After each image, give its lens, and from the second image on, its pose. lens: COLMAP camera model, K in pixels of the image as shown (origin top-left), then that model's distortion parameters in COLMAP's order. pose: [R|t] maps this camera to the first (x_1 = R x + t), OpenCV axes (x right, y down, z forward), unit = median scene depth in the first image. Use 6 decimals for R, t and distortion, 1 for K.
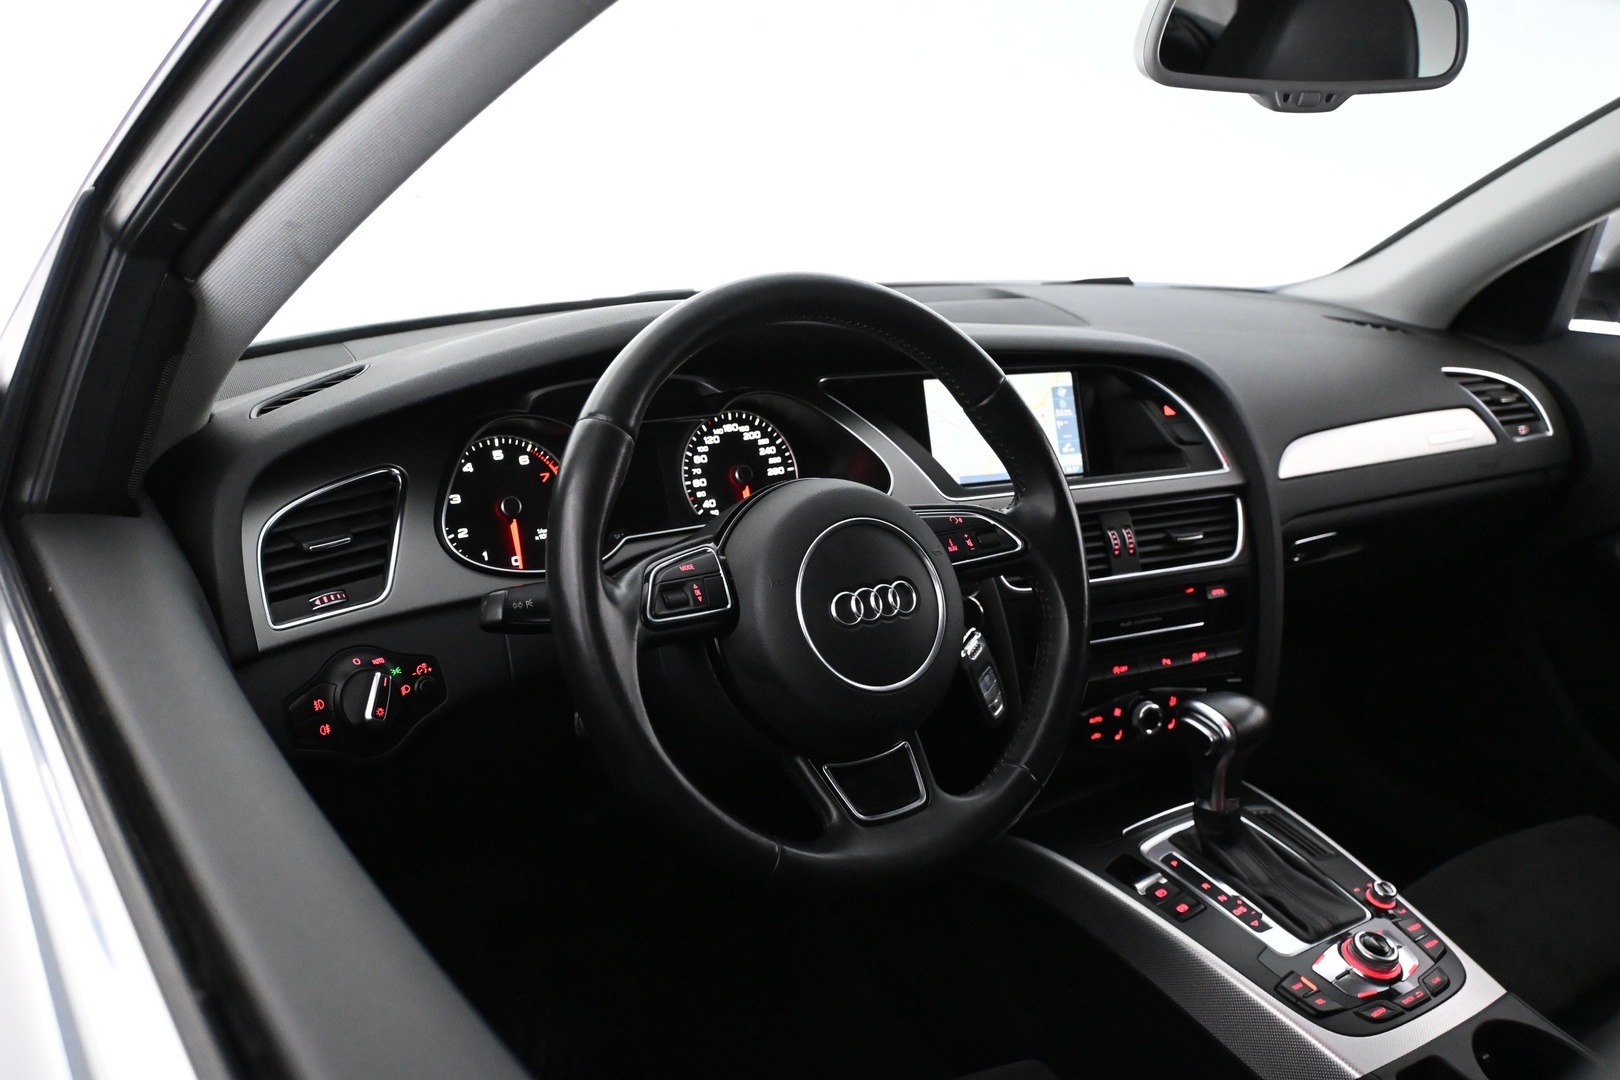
lens RADIAL K [[1397.4, 0, 812.2], [0, 1397.4, 533.4], [0, 0, 1]] dist [-0.017034, 0.006120]
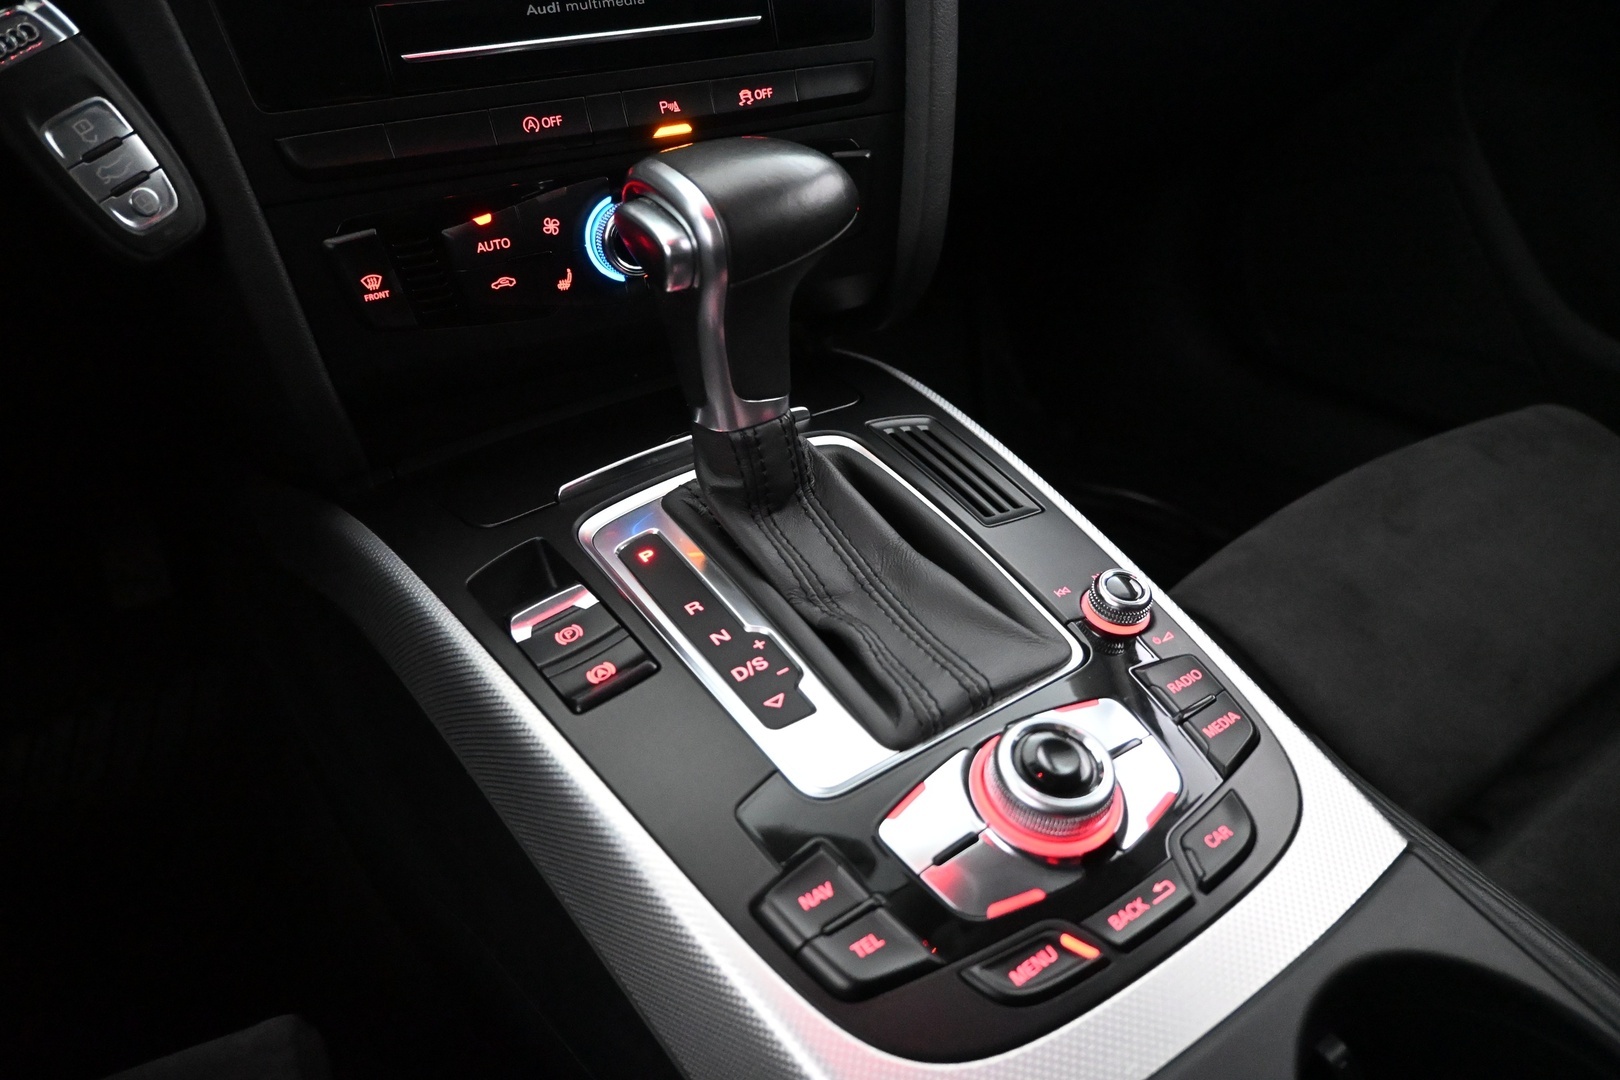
lens RADIAL K [[1105.1, 0, 807.1], [0, 1105.1, 537.1], [0, 0, 1]] dist [-0.004348, 0.002469]
pose [[0.997554, -0.059404, -0.036848, 0.314314], [0.067067, 0.961969, 0.264798, 0.138668], [0.019716, -0.266621, 0.963600, 0.650122]]
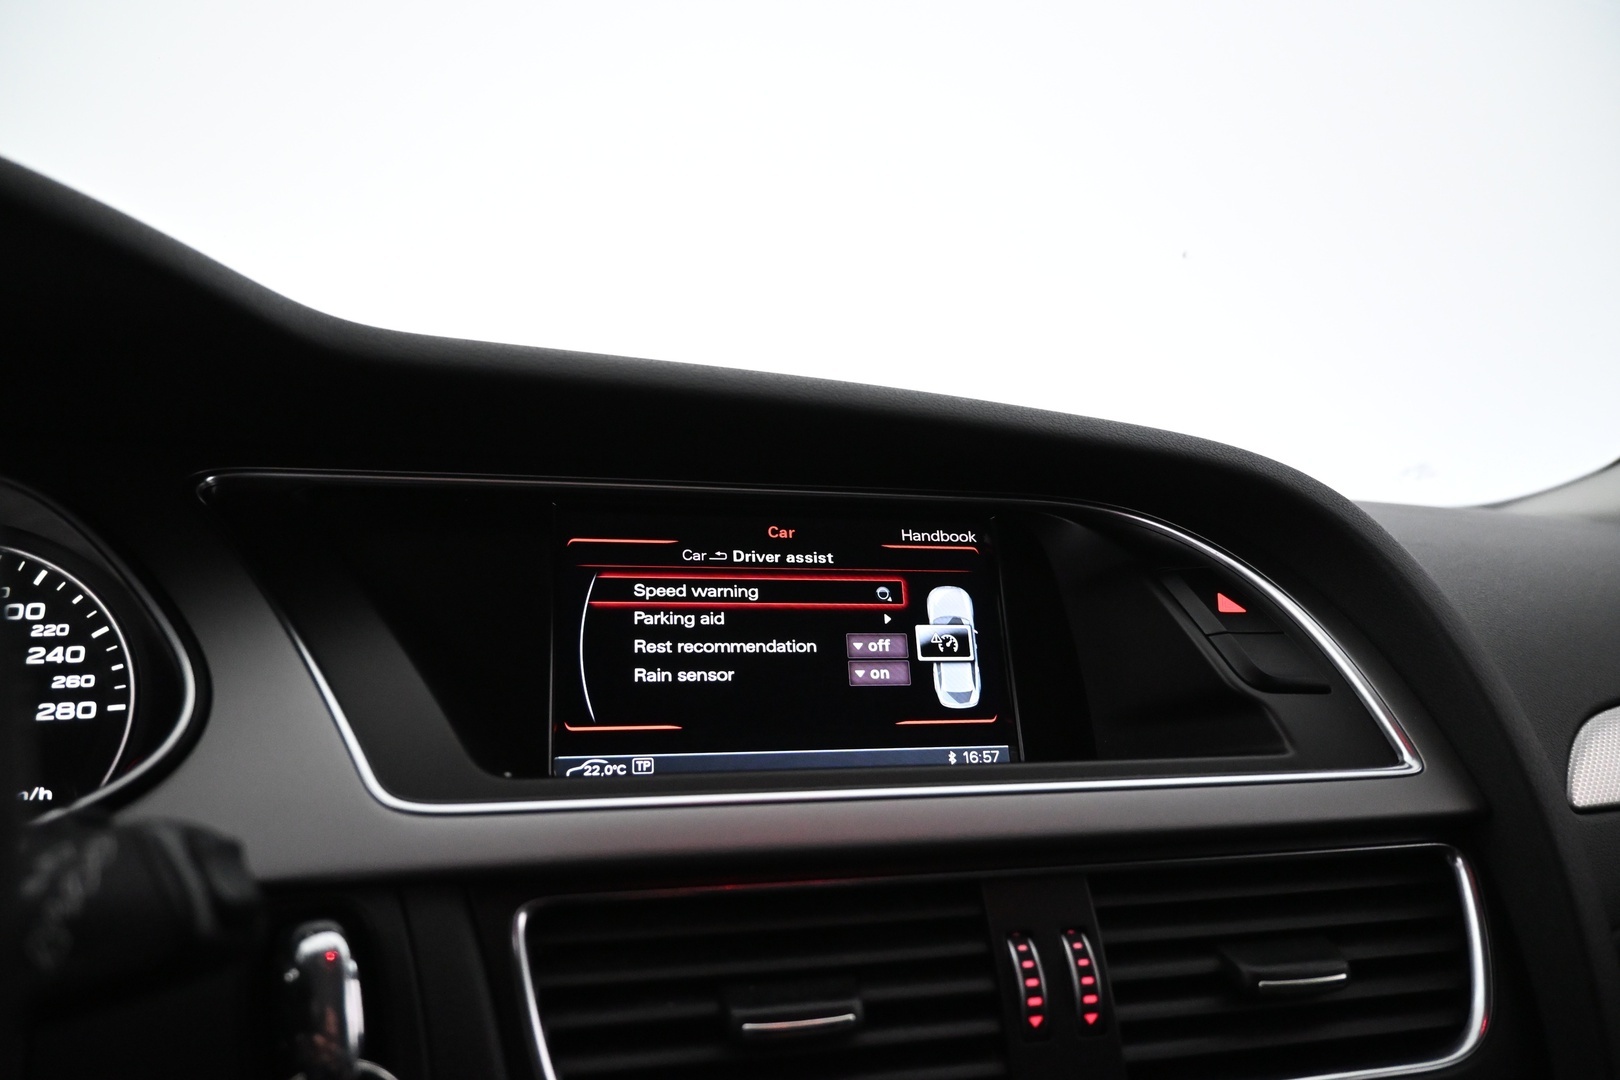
lens RADIAL K [[1105.1, 0, 807.1], [0, 1105.1, 537.1], [0, 0, 1]] dist [-0.004348, 0.002469]
pose [[0.976184, -0.008223, -0.216791, 0.228423], [-0.053669, 0.959068, -0.278042, -0.018005], [0.210203, 0.283055, 0.935785, 0.756246]]
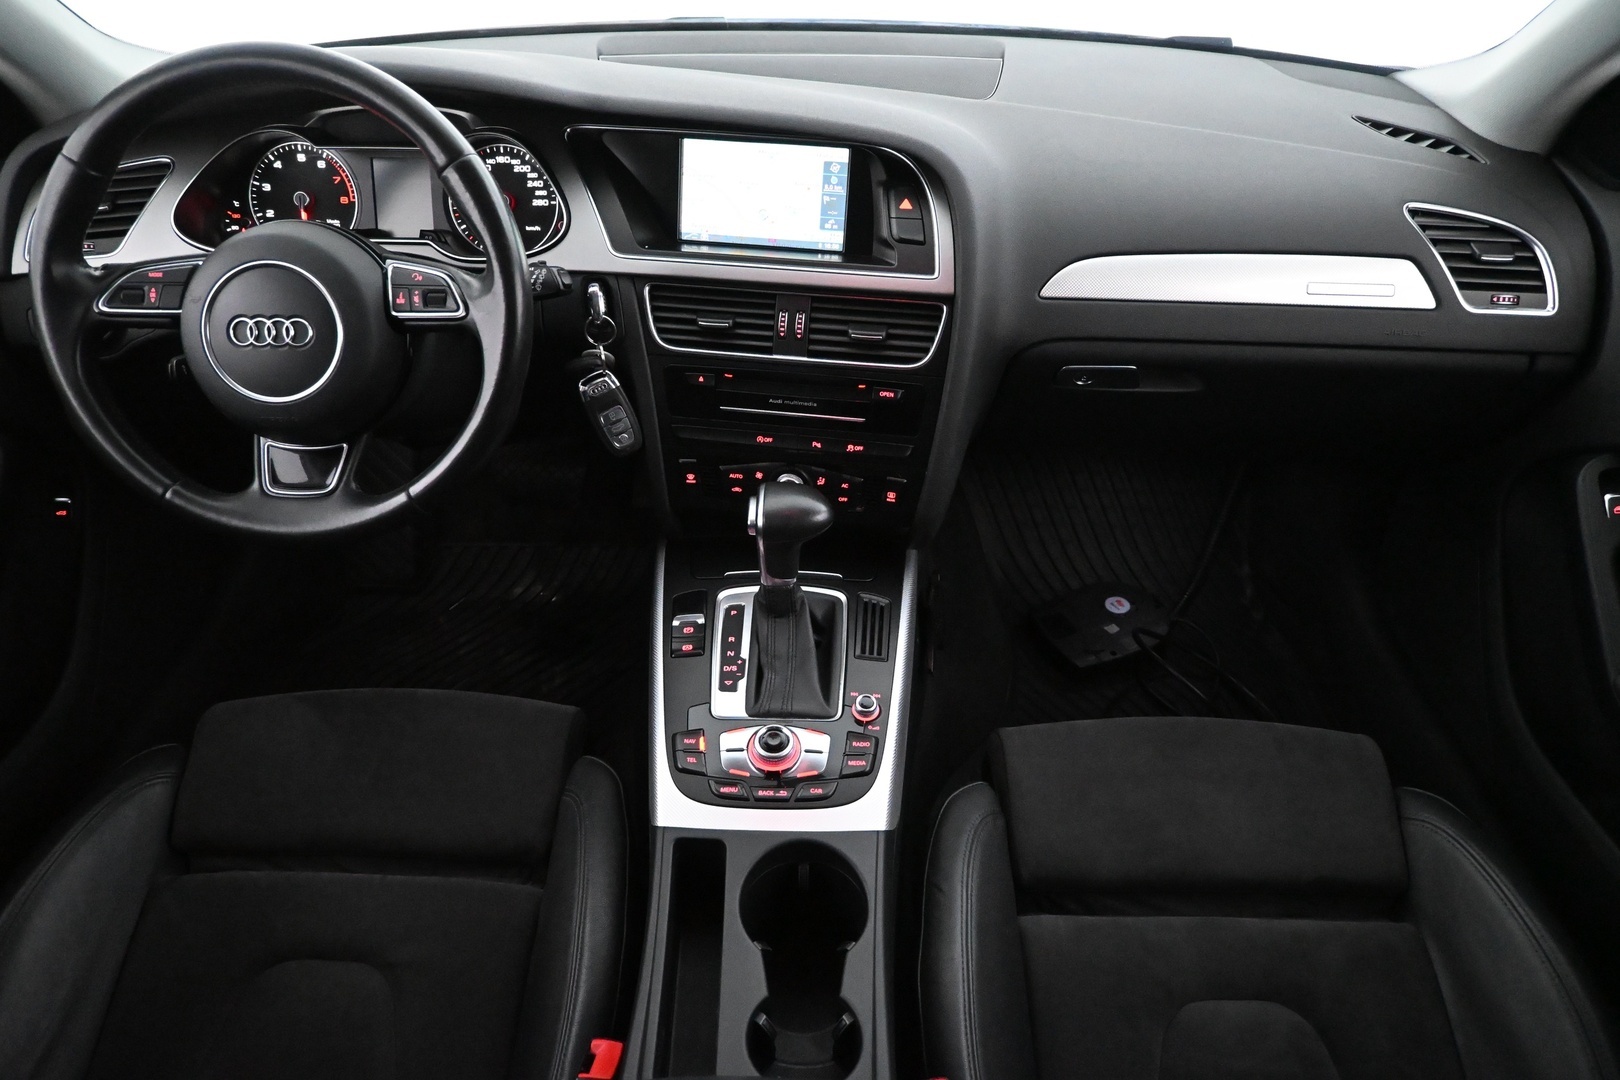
lens RADIAL K [[1092.0, 0, 814.9], [0, 1092.0, 542.6], [0, 0, 1]] dist [-0.013605, 0.007273]
pose [[0.818391, 0.319541, -0.477629, 0.706998], [-0.151876, 0.921864, 0.356511, -0.144762], [0.554229, -0.219225, 0.802976, 0.316239]]
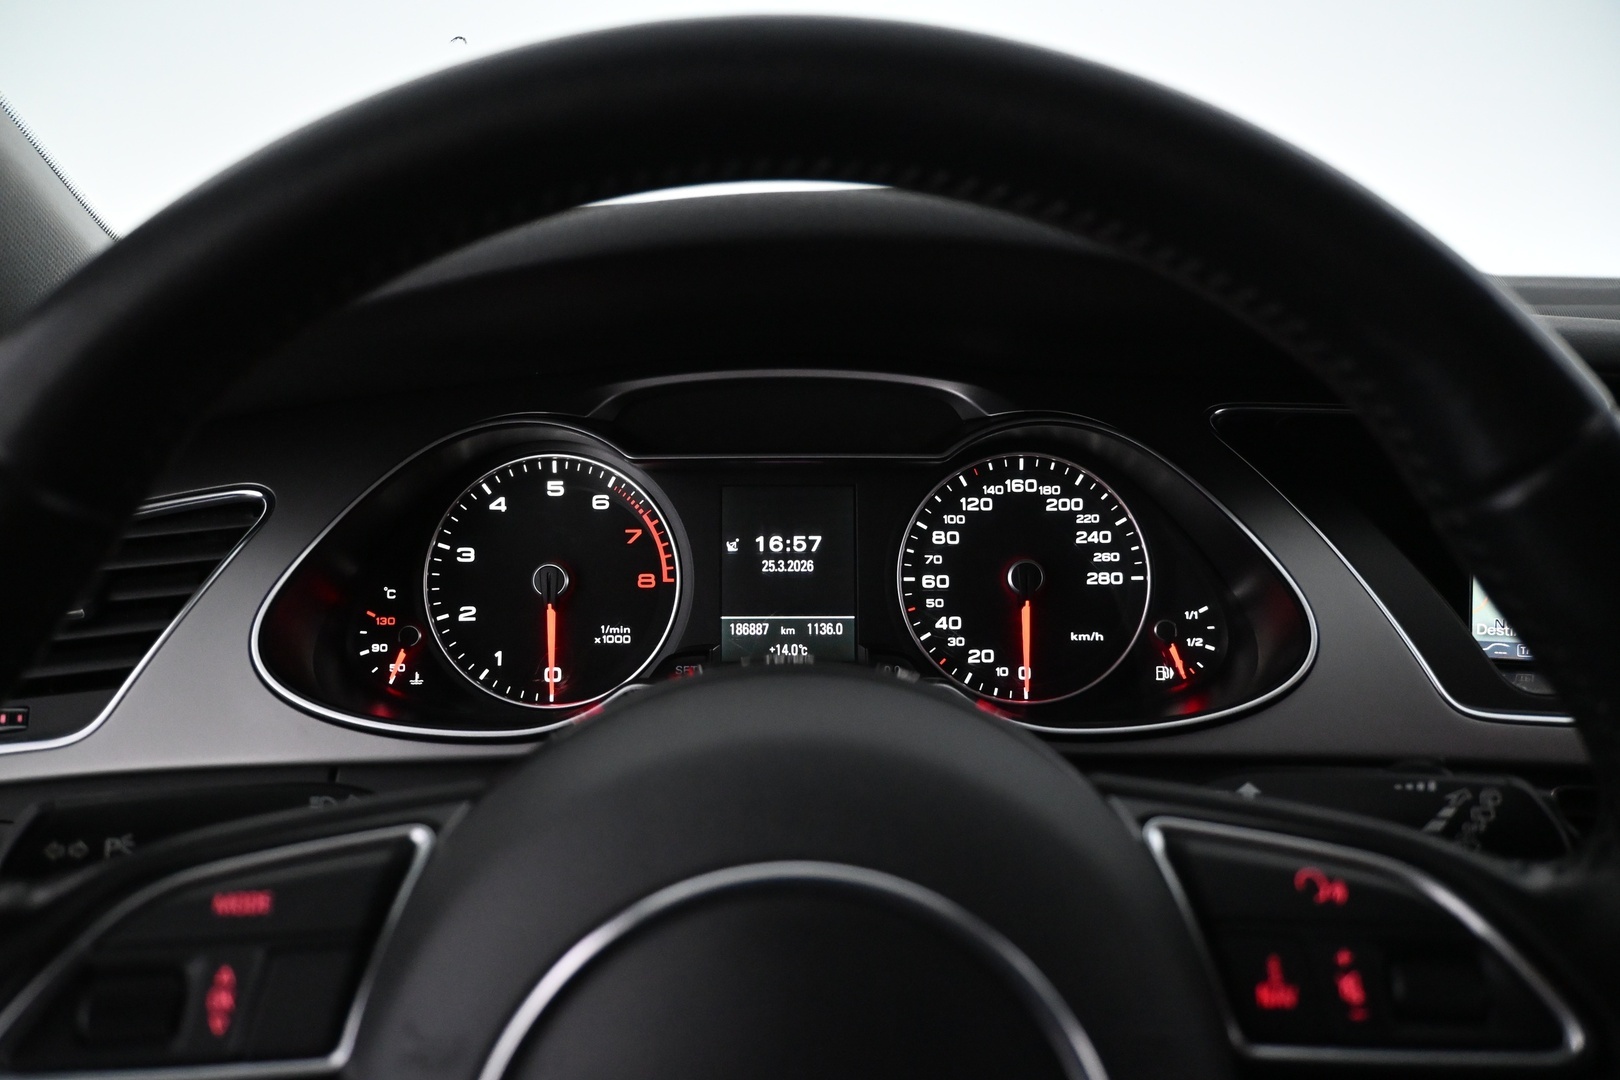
lens RADIAL K [[1120.6, 0, 810.0], [0, 1120.6, 540.0], [0, 0, 1]] dist [-0.012090, -0.003958]
pose [[0.835203, 0.135640, -0.532952, 0.101837], [-0.135007, 0.990021, 0.040394, -0.060599], [0.533113, 0.038215, 0.845180, 0.591599]]
